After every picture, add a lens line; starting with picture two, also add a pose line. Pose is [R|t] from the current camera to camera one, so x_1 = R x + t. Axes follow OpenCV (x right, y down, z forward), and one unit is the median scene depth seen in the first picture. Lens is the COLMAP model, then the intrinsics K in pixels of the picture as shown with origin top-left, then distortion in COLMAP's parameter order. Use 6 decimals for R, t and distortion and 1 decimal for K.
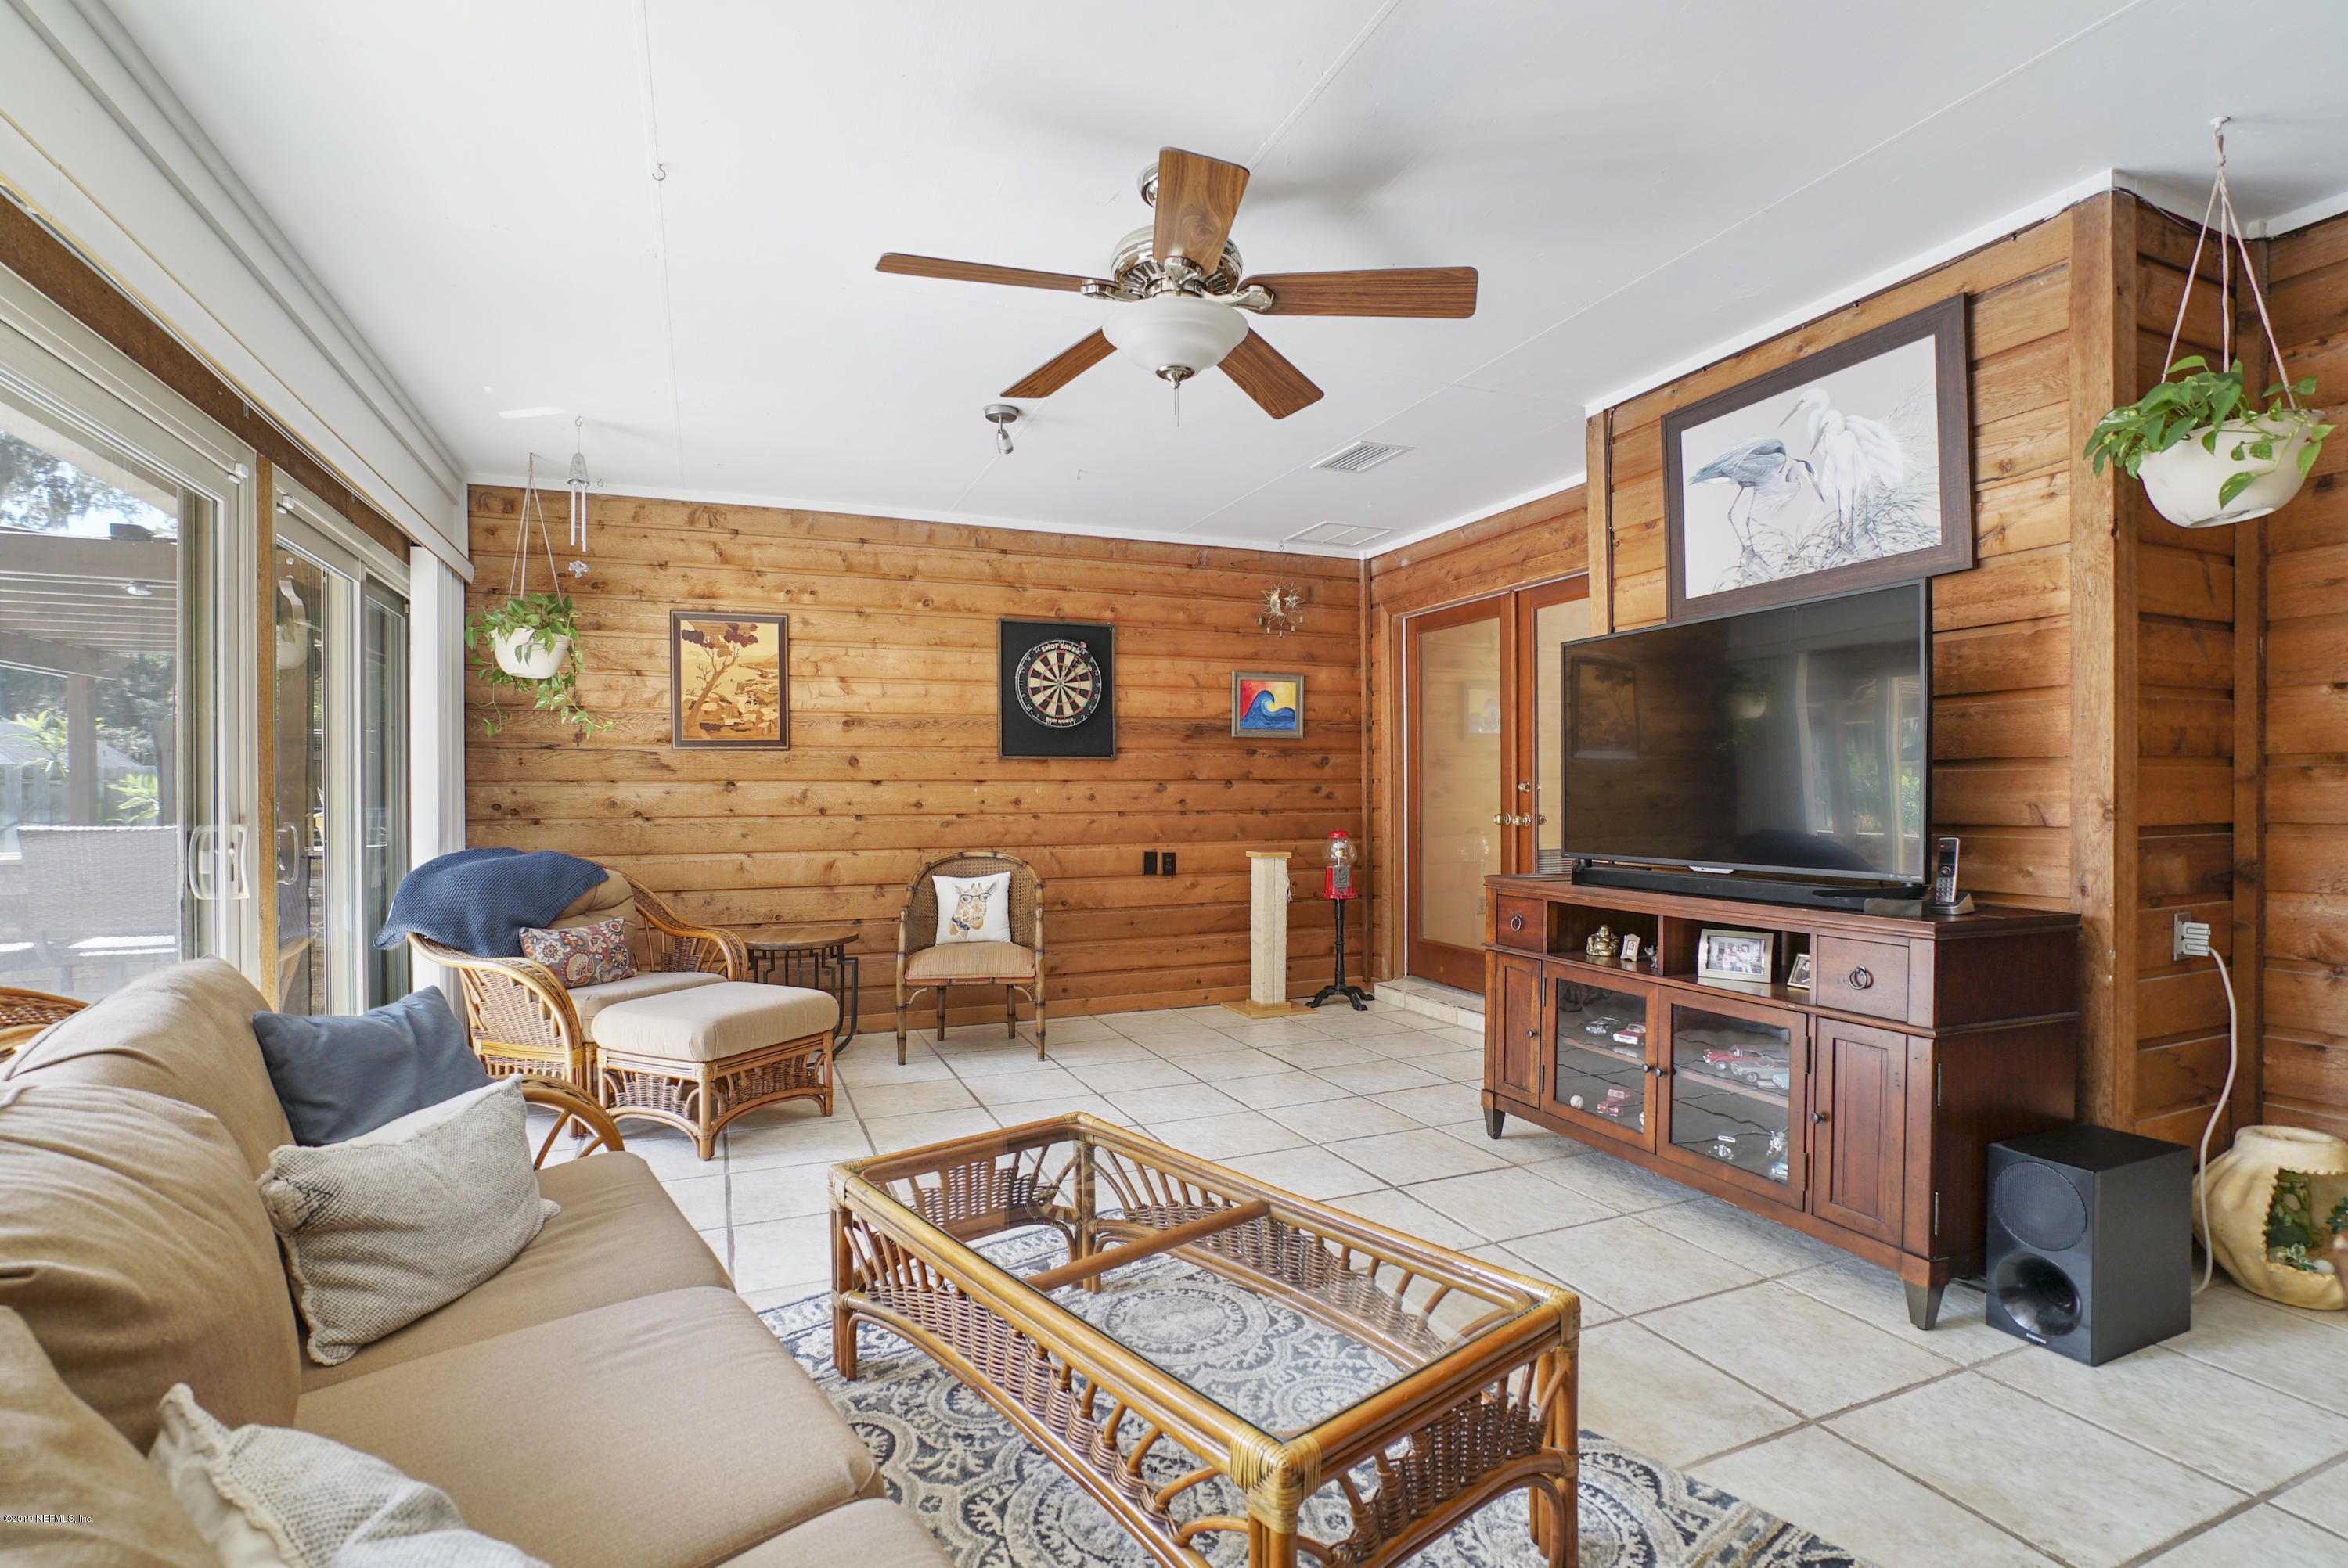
lens RADIAL K [[1103.7, 0, 1164.5], [0, 1103.7, 810.5], [0, 0, 1]] dist [-0.061377, 0.022562]
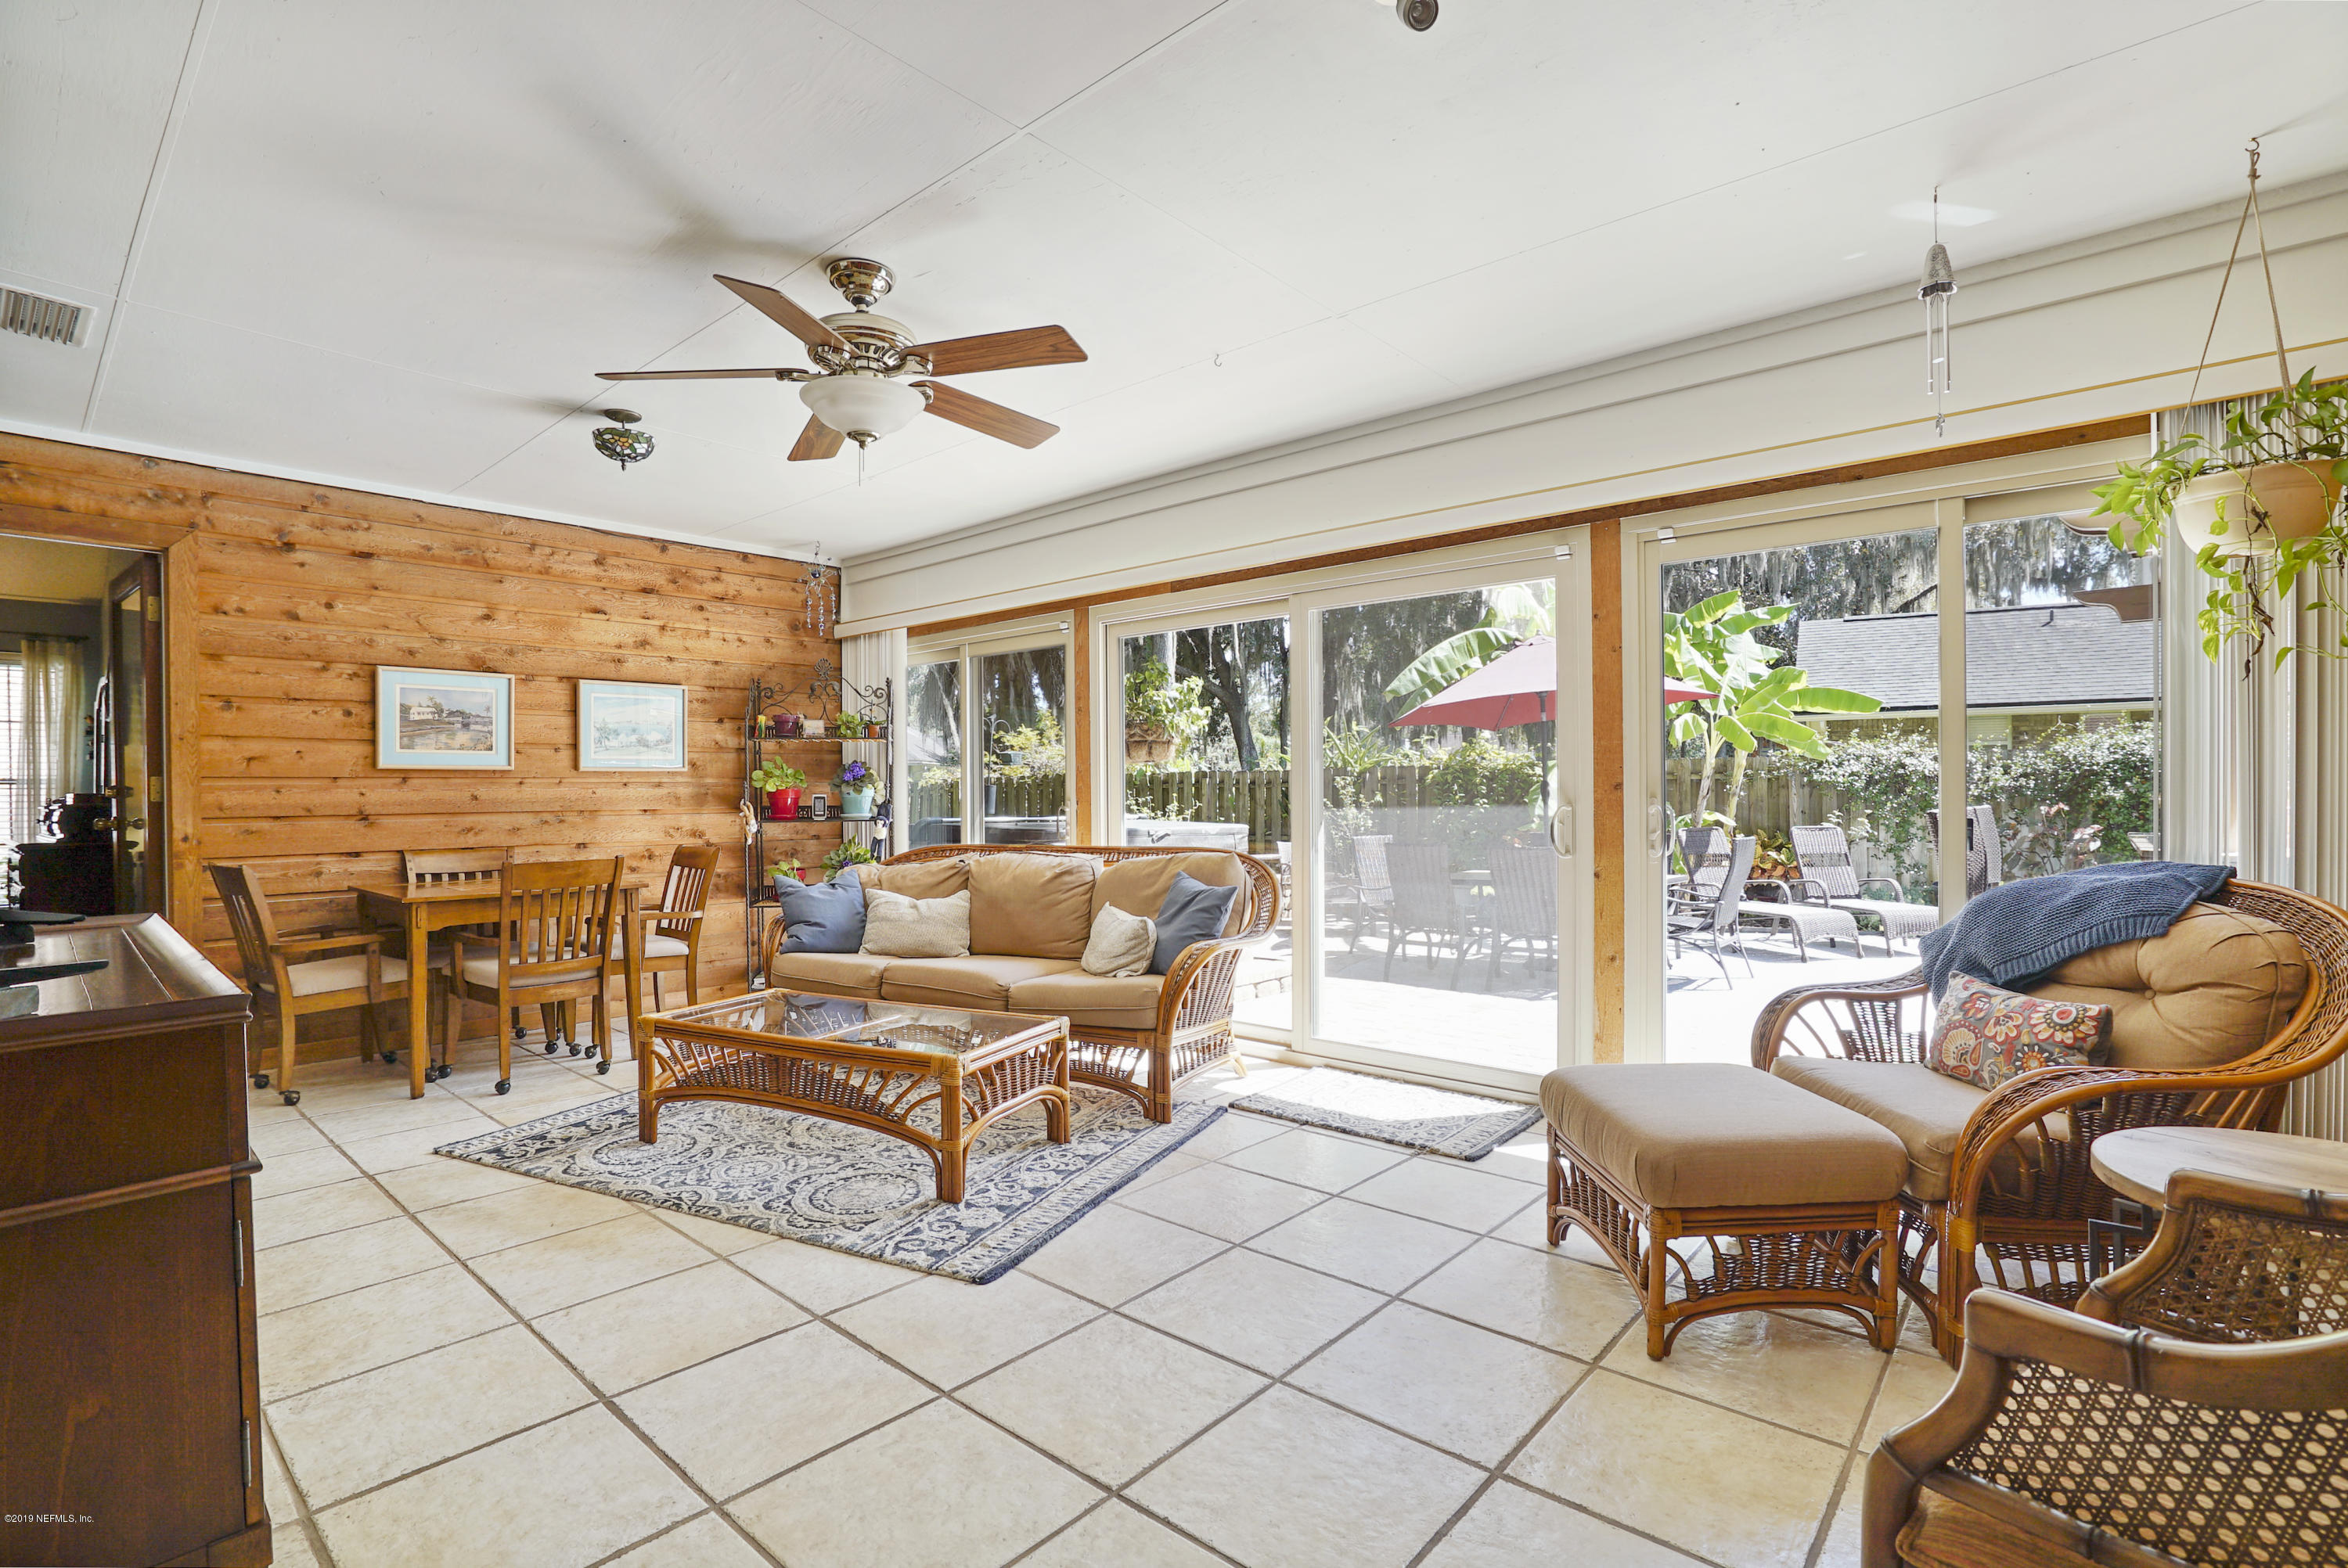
lens RADIAL K [[1099.7, 0, 1181.9], [0, 1099.7, 778.7], [0, 0, 1]] dist [-0.068954, 0.021815]
pose [[-0.895356, 0.006606, -0.445303, 0.258960], [0.006393, 0.999978, 0.001982, -0.027811], [0.445306, -0.001072, -0.895378, 2.454996]]
